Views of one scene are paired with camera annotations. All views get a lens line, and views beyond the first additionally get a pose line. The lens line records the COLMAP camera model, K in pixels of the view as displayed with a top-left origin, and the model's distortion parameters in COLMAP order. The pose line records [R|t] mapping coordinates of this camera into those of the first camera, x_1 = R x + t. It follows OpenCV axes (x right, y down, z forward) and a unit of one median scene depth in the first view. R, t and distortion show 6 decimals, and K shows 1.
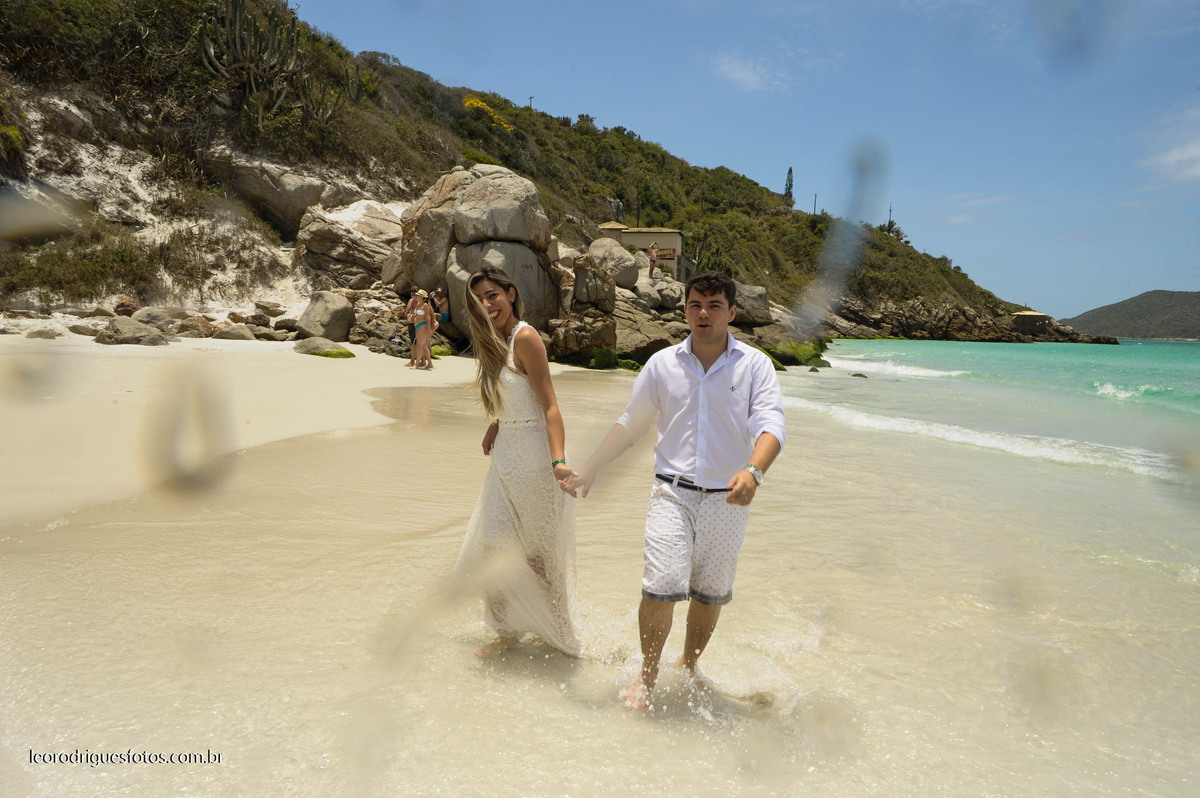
lens RADIAL K [[843.8, 0, 600.0], [0, 843.8, 399.0], [0, 0, 1]] dist [-0.090303, 0.060003]
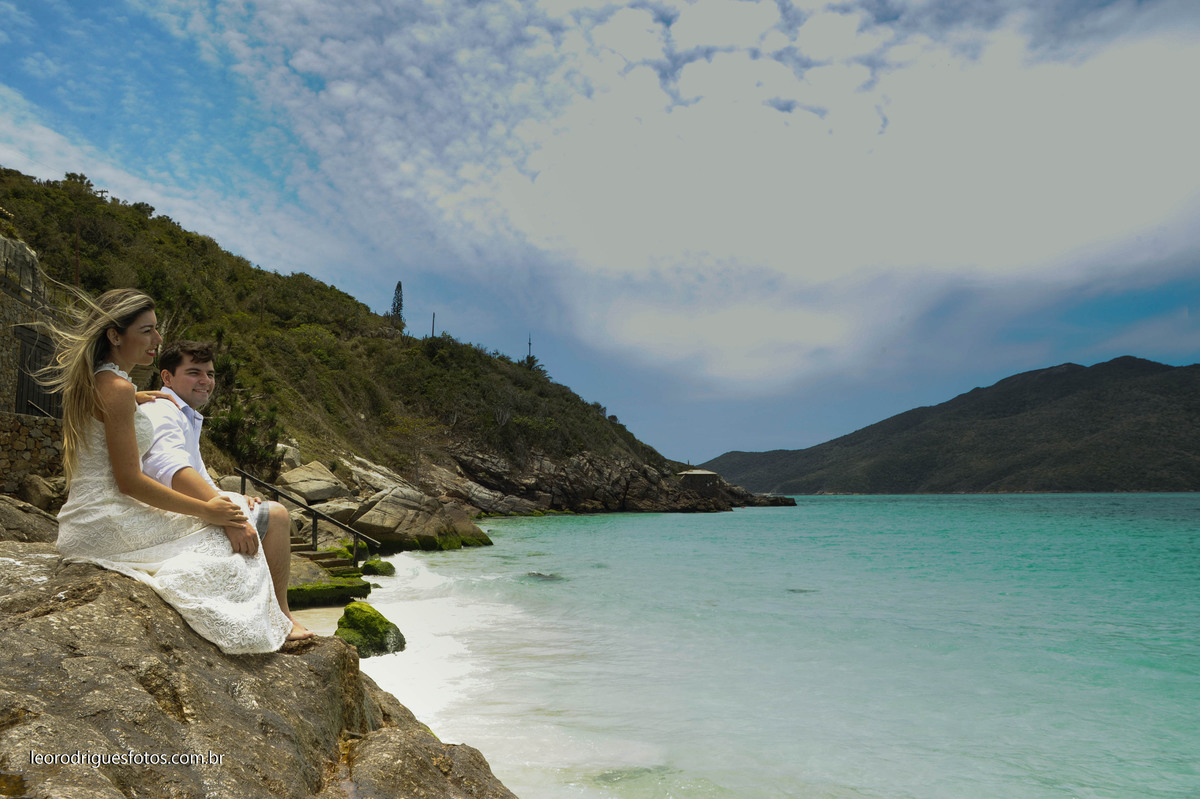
lens RADIAL K [[843.8, 0, 600.0], [0, 843.8, 399.5], [0, 0, 1]] dist [-0.090303, 0.060003]
pose [[0.901502, 0.020224, 0.432302, 0.084308], [0.065074, 0.981216, -0.181604, -0.035035], [-0.427855, 0.191848, 0.883252, 0.348599]]
